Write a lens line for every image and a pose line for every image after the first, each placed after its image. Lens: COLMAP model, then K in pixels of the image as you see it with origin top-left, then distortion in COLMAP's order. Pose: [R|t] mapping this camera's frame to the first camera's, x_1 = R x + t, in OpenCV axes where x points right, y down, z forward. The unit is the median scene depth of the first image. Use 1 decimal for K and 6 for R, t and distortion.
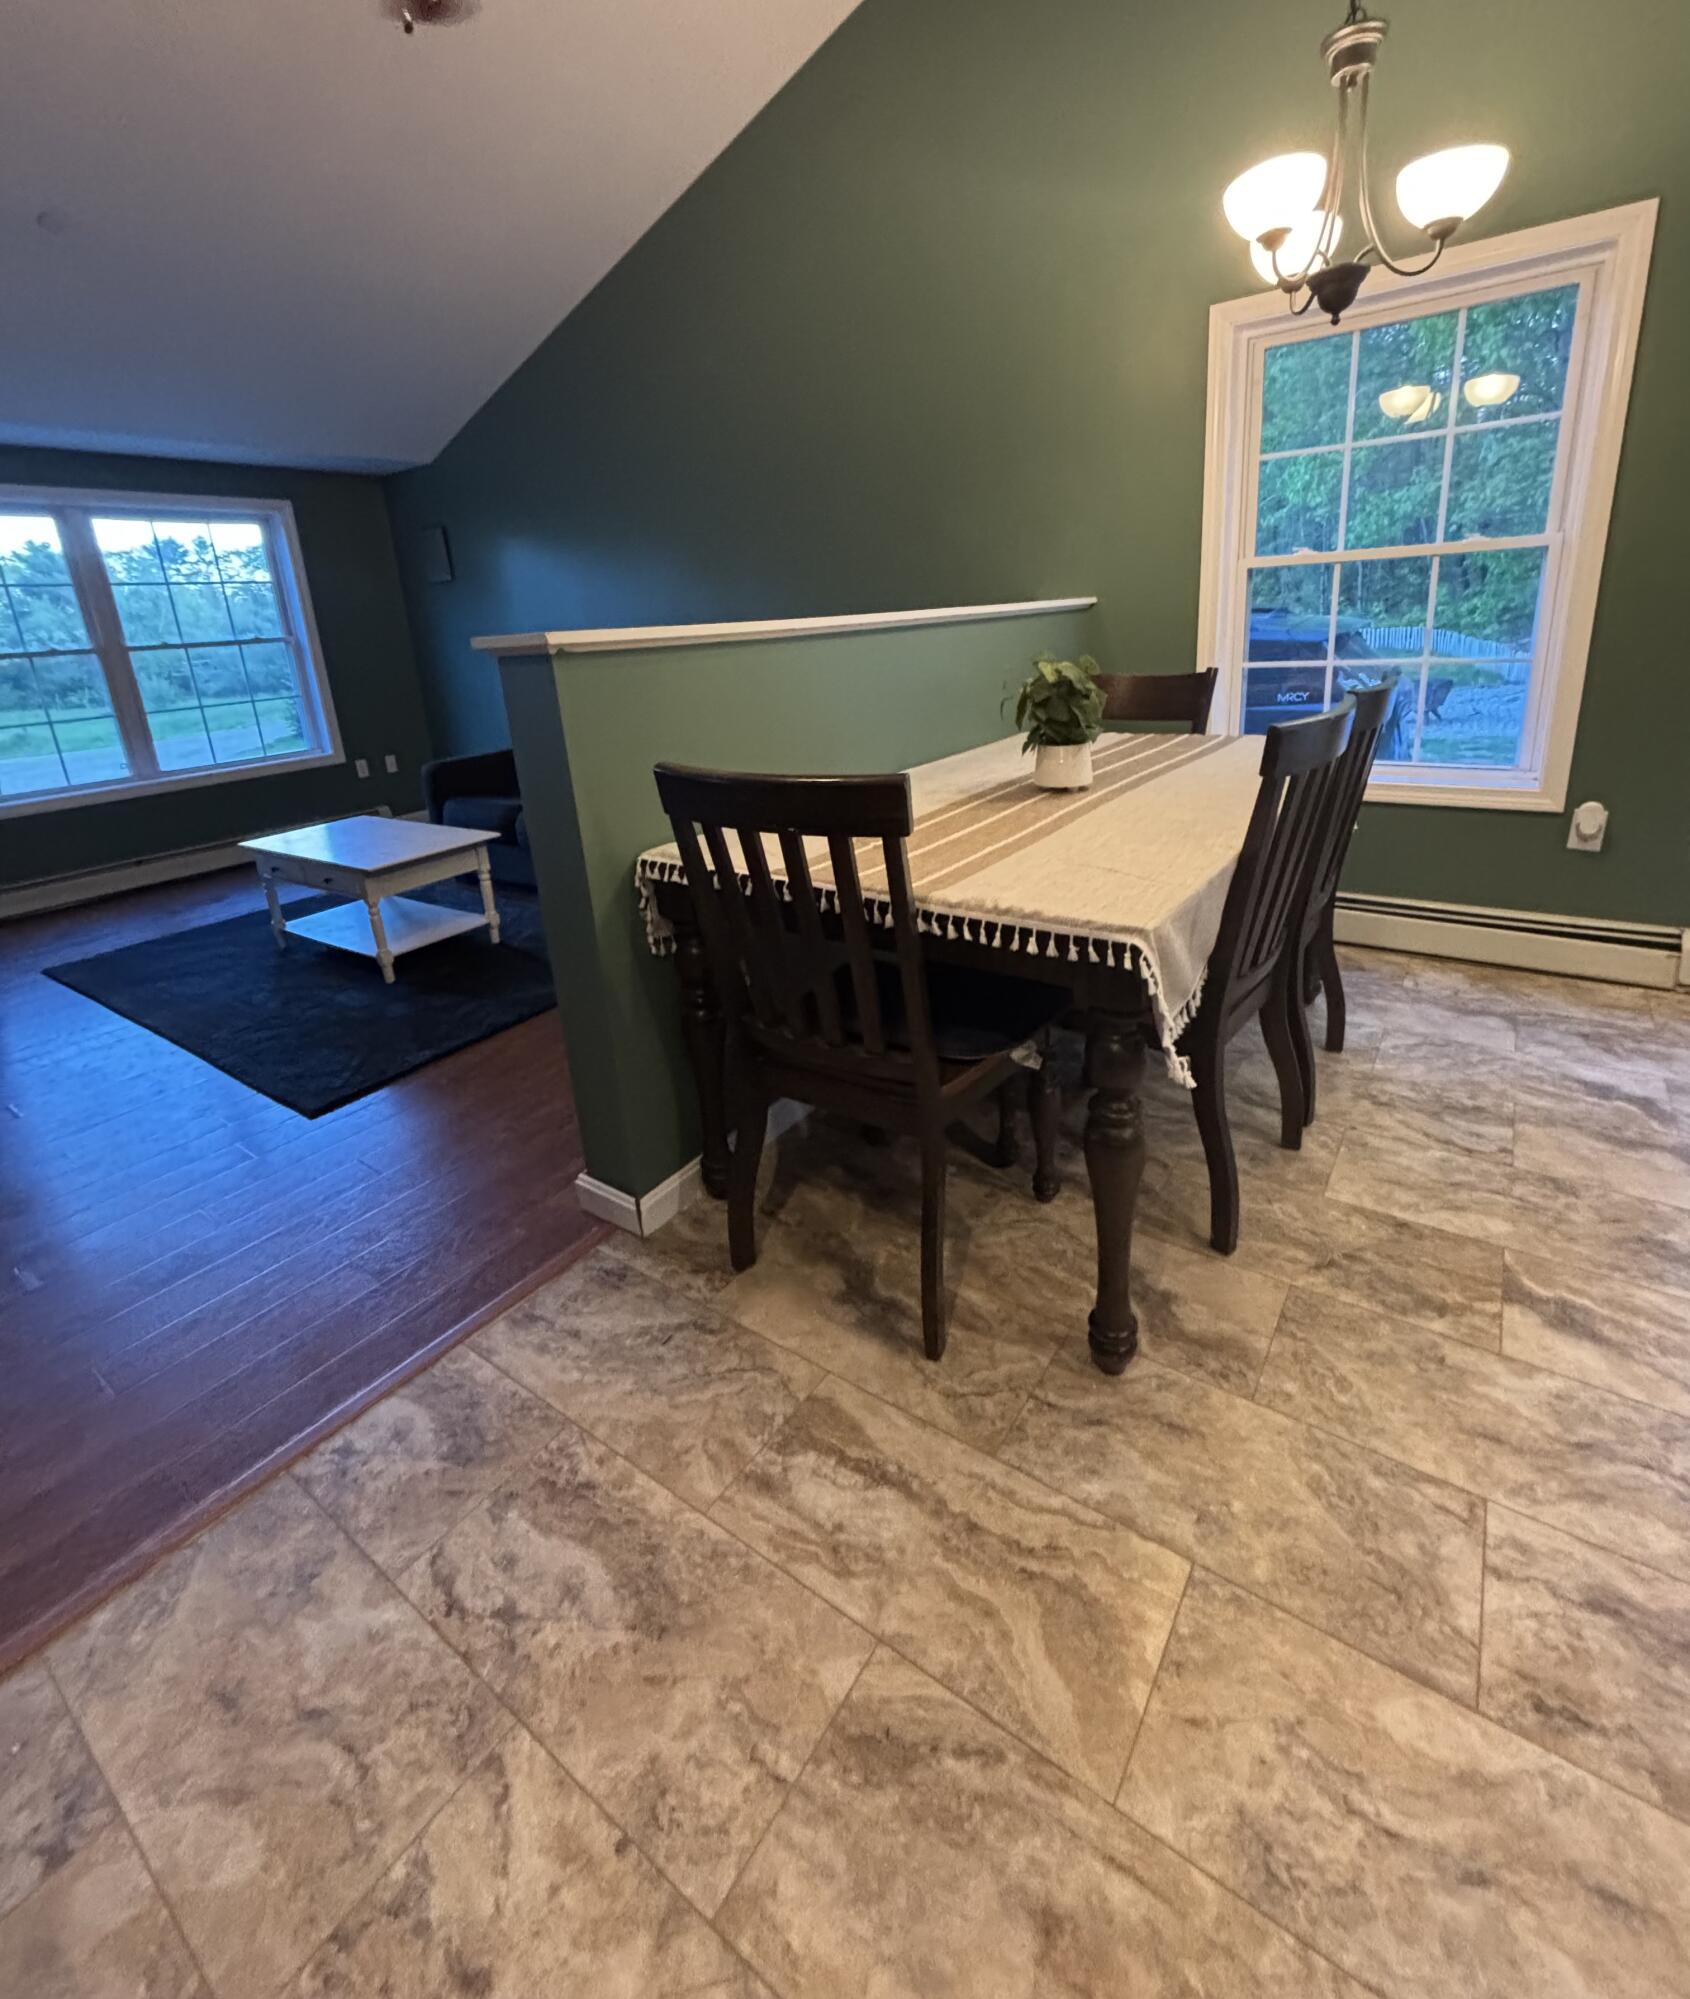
lens RADIAL K [[906.6, 0, 843.7], [0, 906.6, 870.7], [0, 0, 1]] dist [-0.007454, 0.003967]
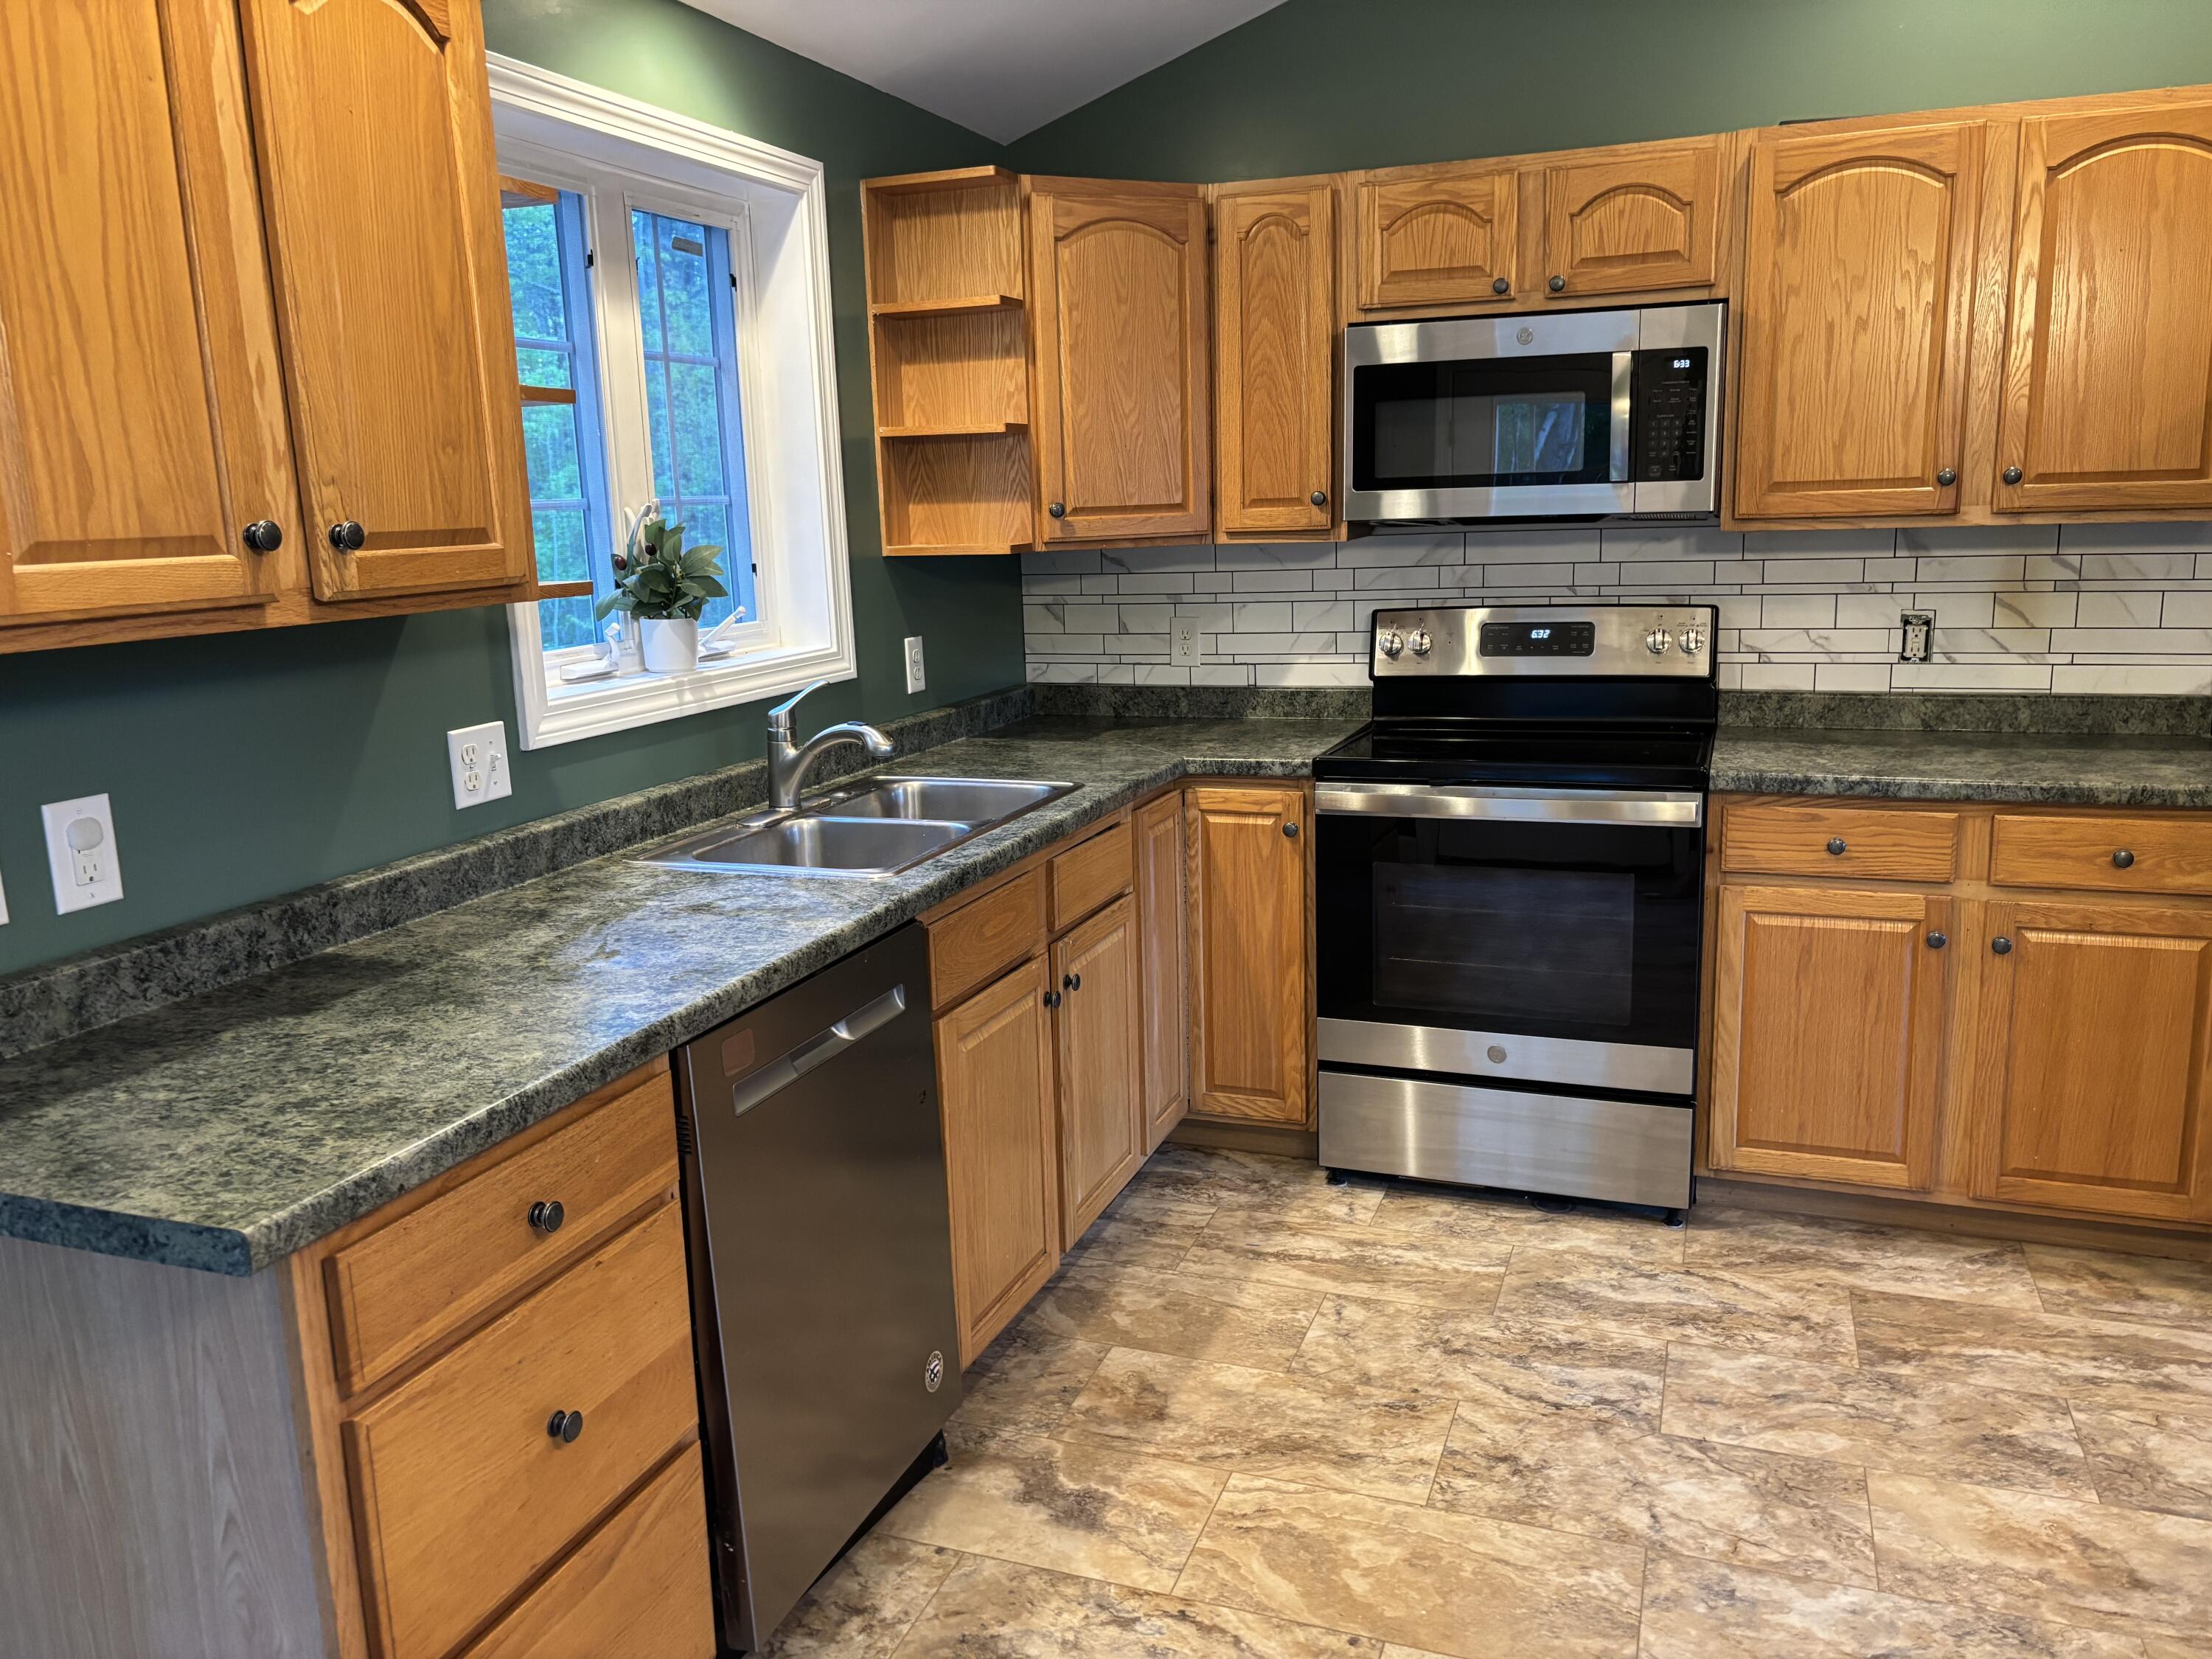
lens RADIAL K [[1672.9, 0, 1113.6], [0, 1672.9, 817.5], [0, 0, 1]] dist [0.043196, -0.037056]
pose [[-0.959229, 0.143970, -0.243211, 1.261390], [0.017988, 0.889886, 0.455828, -0.619932], [0.282056, 0.432869, -0.856195, 1.306030]]
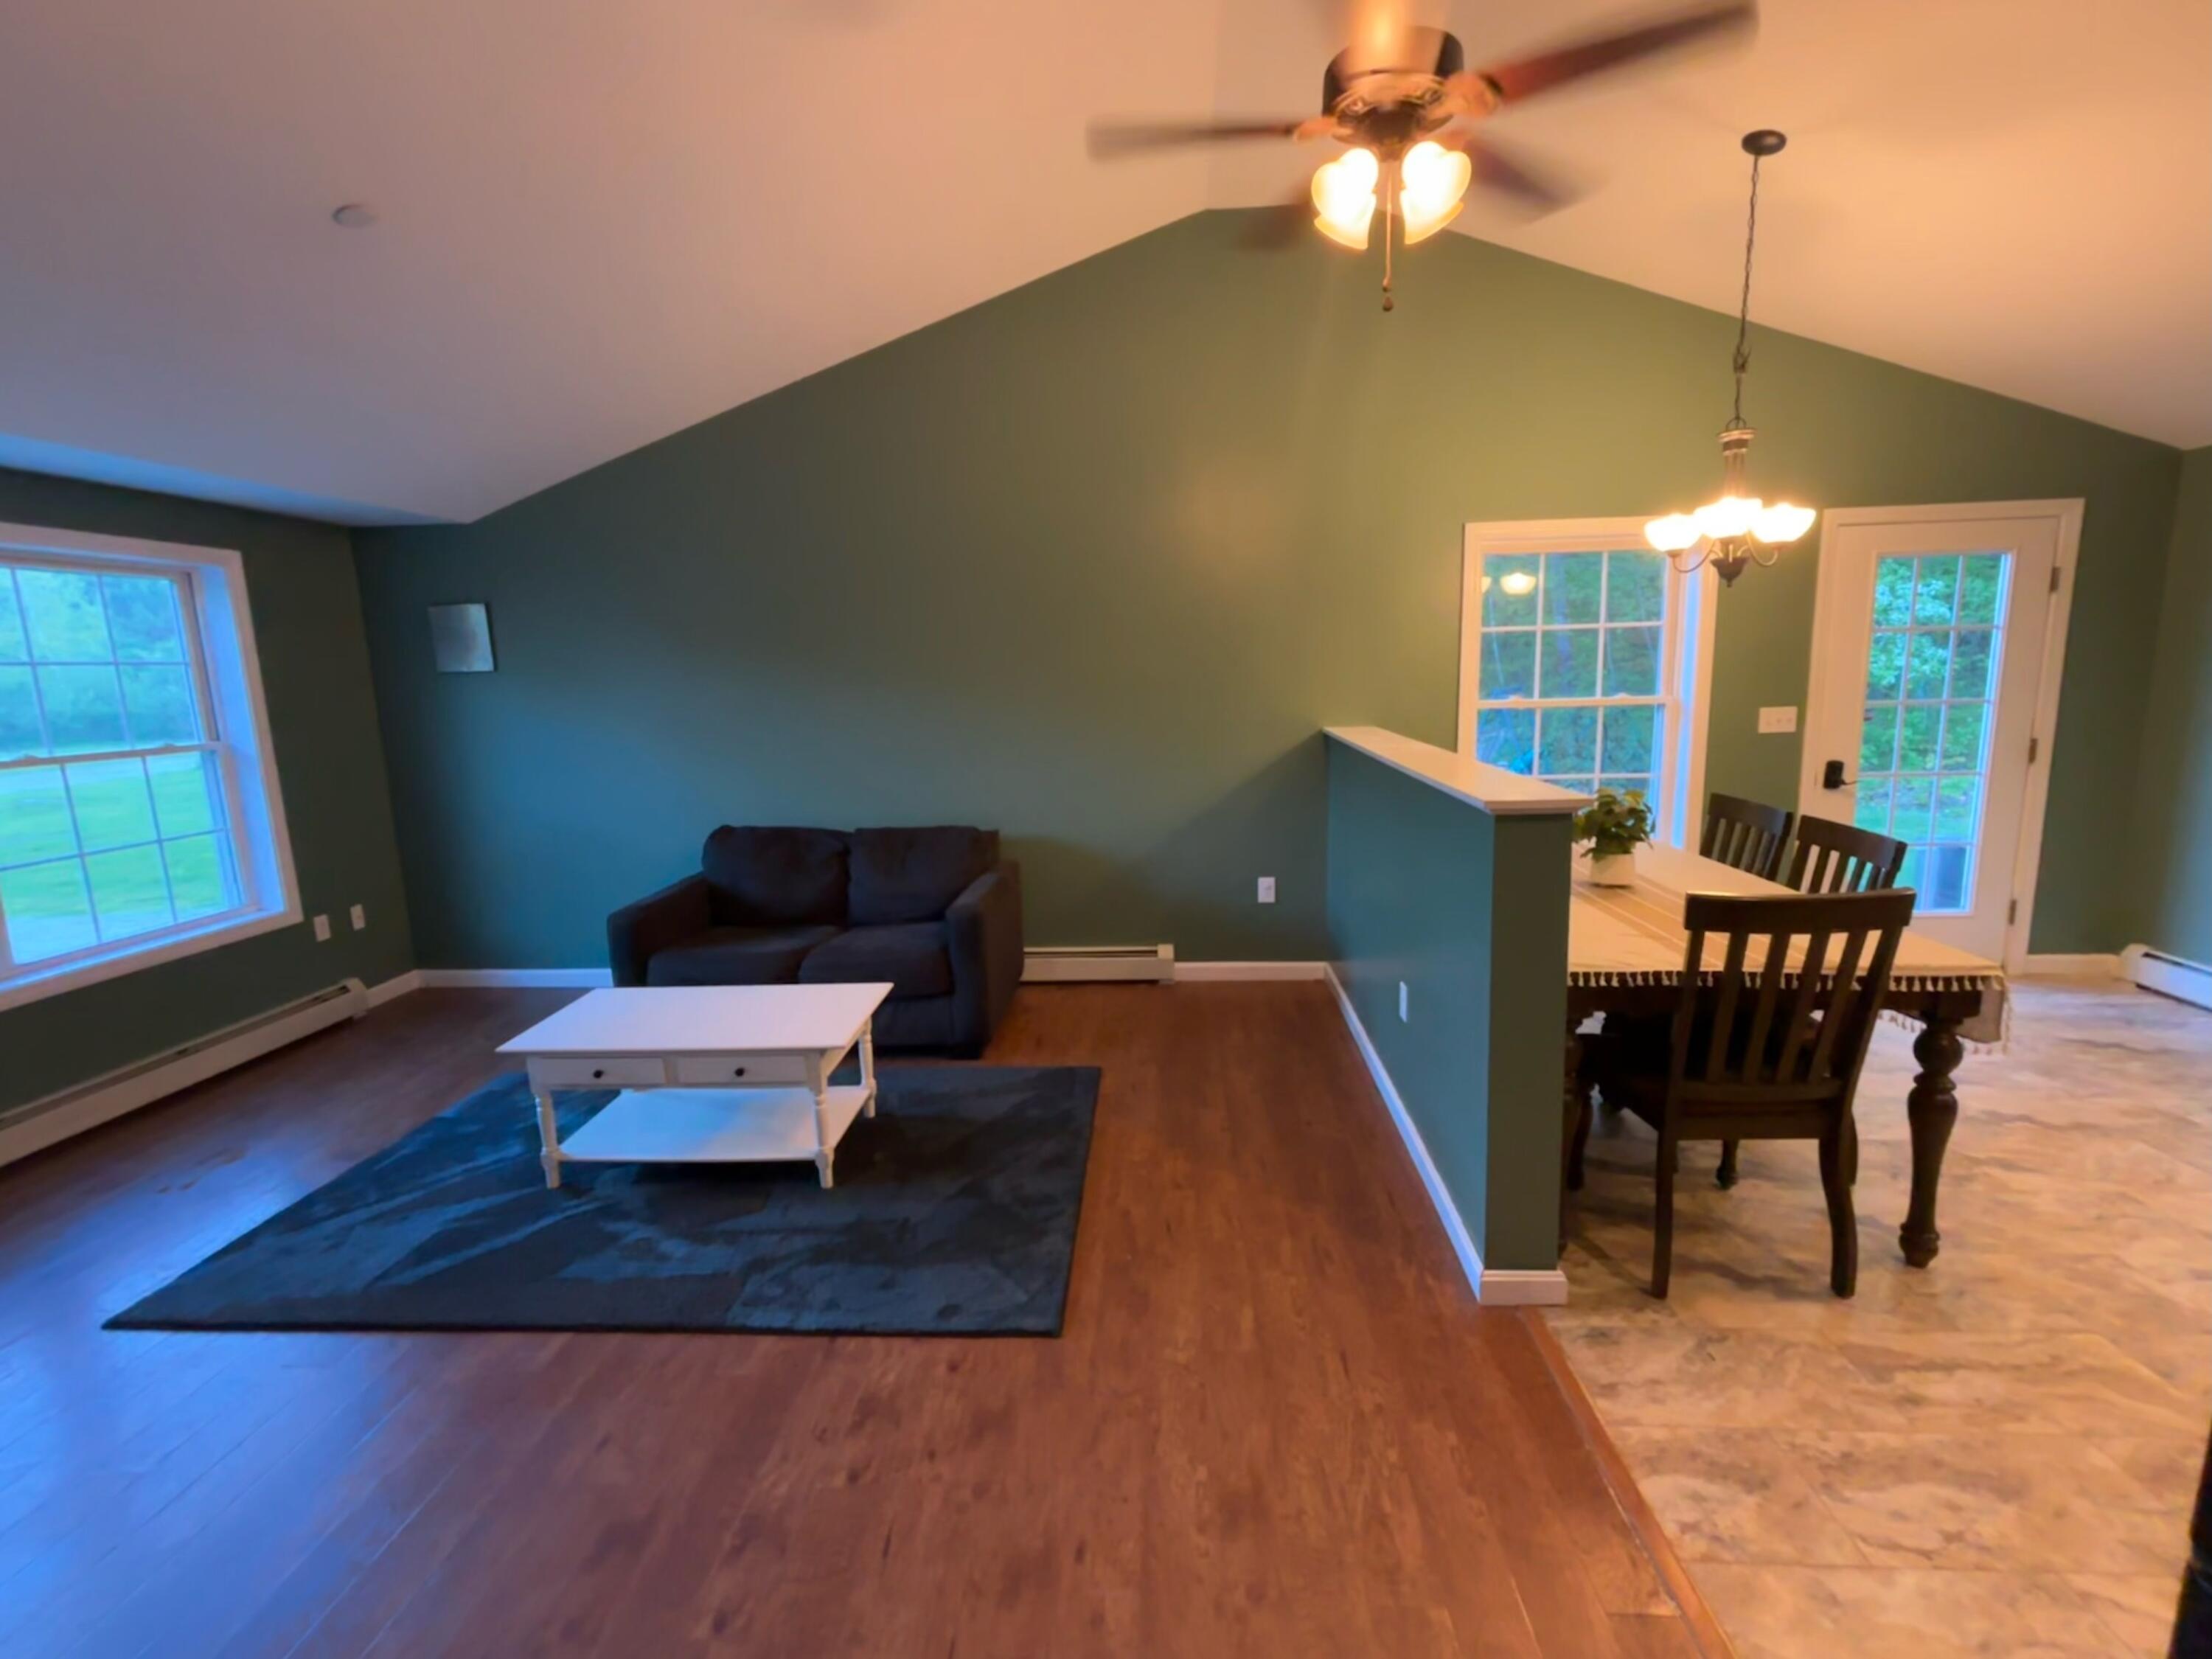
lens RADIAL K [[974.4, 0, 1107.8], [0, 974.4, 826.8], [0, 0, 1]] dist [0.001193, 0.000743]
pose [[0.846537, -0.046640, 0.530283, -1.680544], [0.118893, 0.987556, -0.102941, -0.167574], [-0.518883, 0.150191, 0.841548, 0.214693]]
